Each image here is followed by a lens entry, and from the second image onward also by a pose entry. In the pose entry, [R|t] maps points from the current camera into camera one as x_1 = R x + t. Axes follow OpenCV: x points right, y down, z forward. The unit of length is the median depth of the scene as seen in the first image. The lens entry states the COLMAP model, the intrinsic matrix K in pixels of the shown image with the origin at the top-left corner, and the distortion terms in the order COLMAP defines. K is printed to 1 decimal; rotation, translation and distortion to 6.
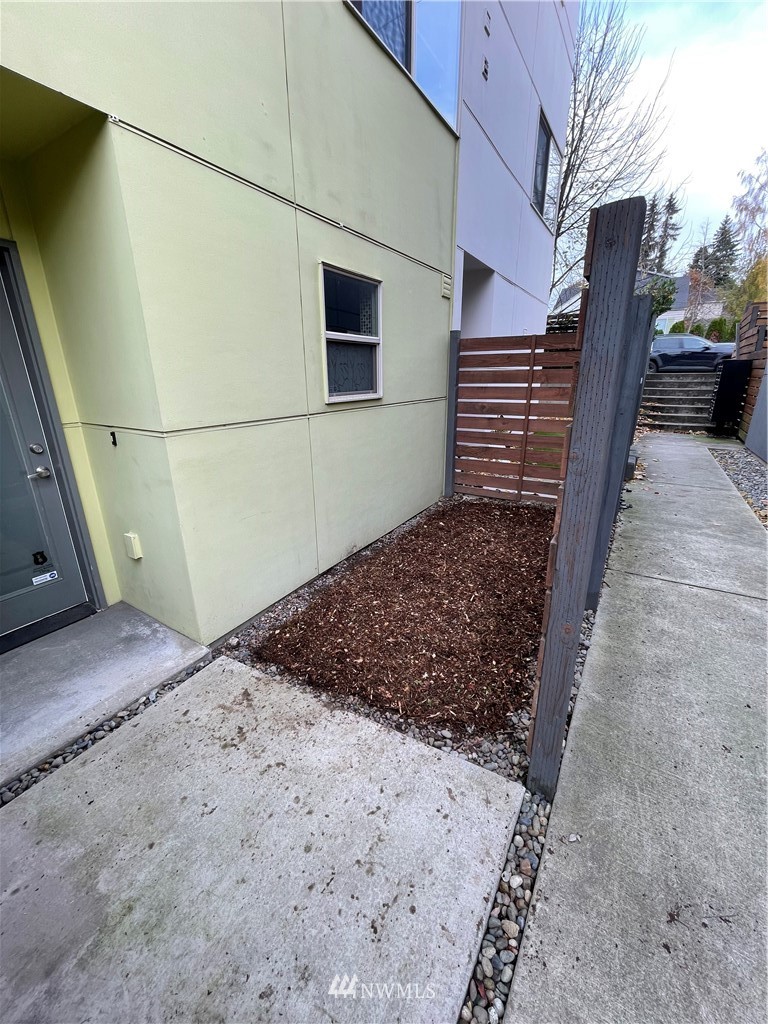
lens RADIAL K [[412.7, 0, 385.0], [0, 412.7, 511.1], [0, 0, 1]] dist [-0.003230, -0.000791]
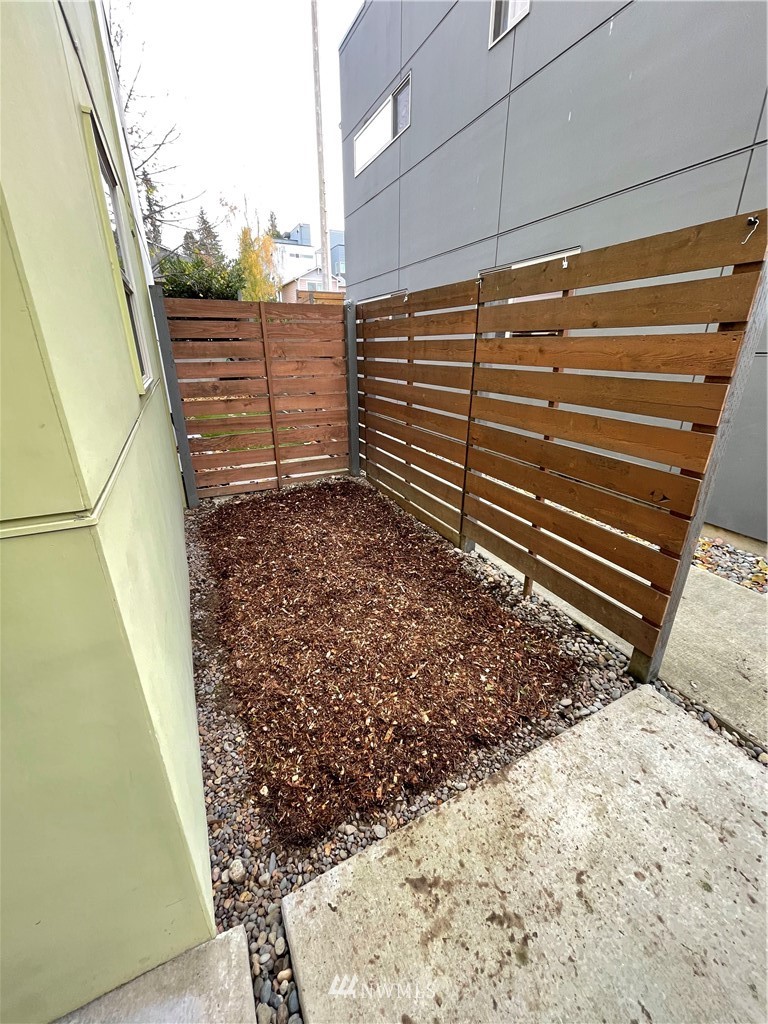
lens RADIAL K [[412.7, 0, 386.8], [0, 412.7, 512.8], [0, 0, 1]] dist [-0.003230, -0.000791]
pose [[0.534905, -0.304088, 0.788294, -0.672768], [0.262220, 0.946667, 0.187249, -0.187196], [-0.803192, 0.106546, 0.586115, 0.640198]]
